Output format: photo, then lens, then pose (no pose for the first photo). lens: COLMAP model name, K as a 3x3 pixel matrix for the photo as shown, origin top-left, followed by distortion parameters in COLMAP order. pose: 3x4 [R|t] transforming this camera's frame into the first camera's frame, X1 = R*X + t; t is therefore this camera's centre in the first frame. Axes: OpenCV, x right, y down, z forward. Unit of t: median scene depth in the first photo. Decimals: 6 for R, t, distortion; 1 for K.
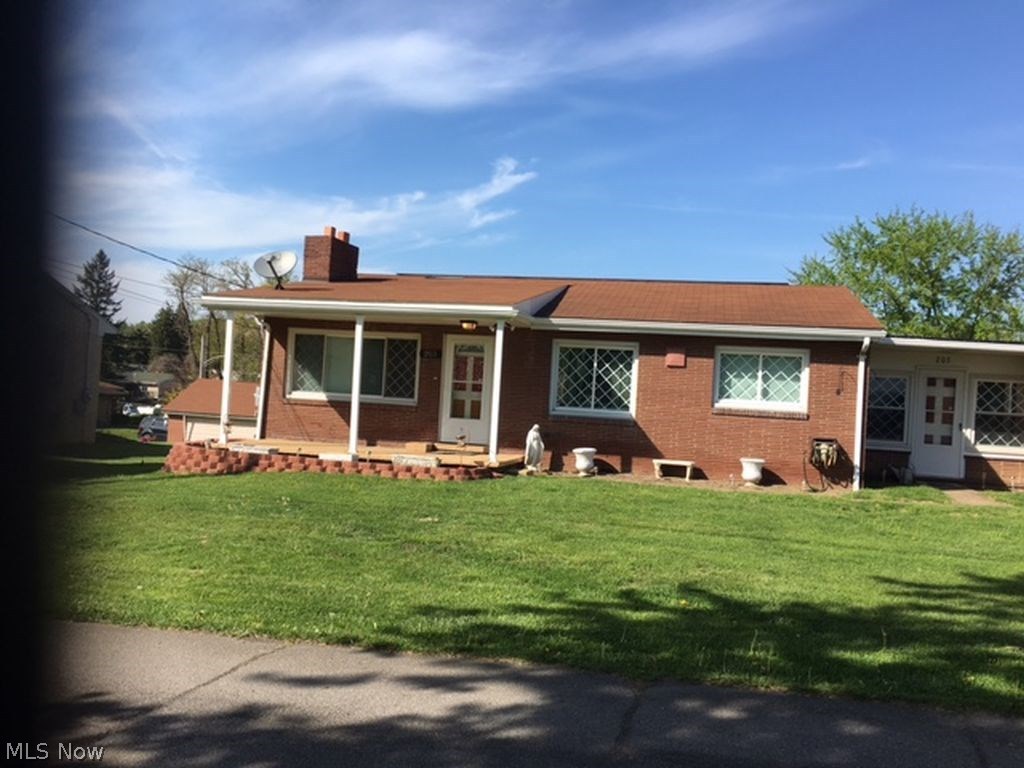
lens RADIAL K [[879.4, 0, 506.0], [0, 879.4, 382.1], [0, 0, 1]] dist [0.076467, -0.098668]
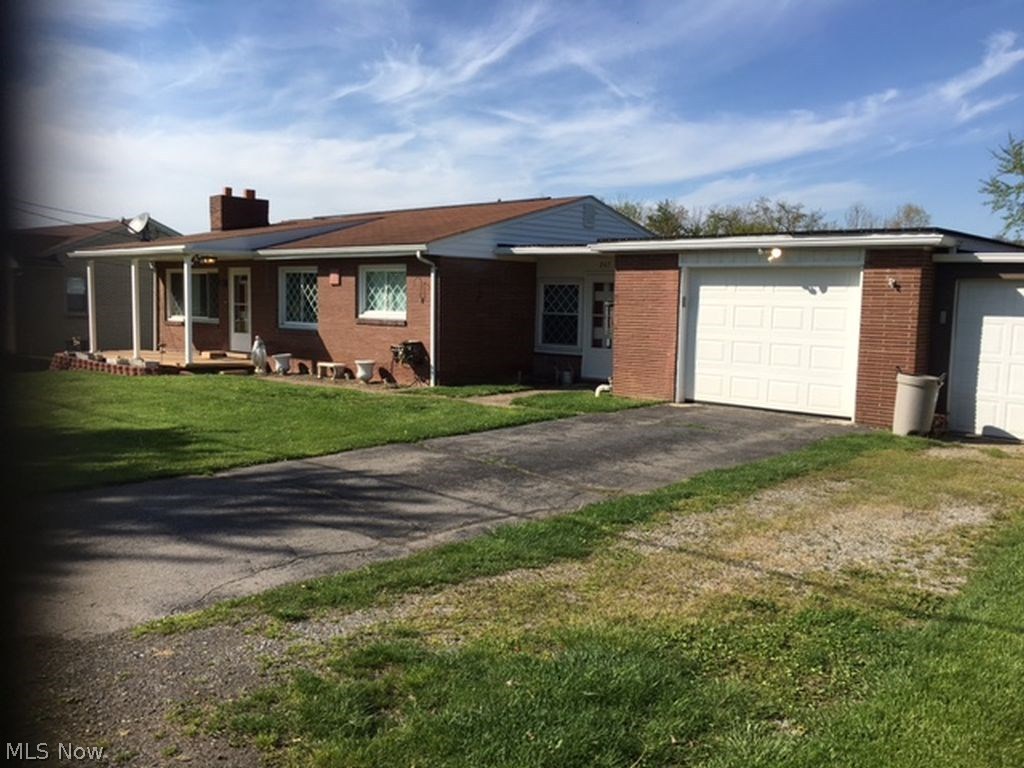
lens RADIAL K [[879.4, 0, 475.1], [0, 879.4, 385.0], [0, 0, 1]] dist [0.076467, -0.098668]
pose [[0.864689, 0.008060, -0.502242, 0.937845], [0.033307, 0.996751, 0.073339, 0.035666], [0.501202, -0.080144, 0.861611, 0.052773]]
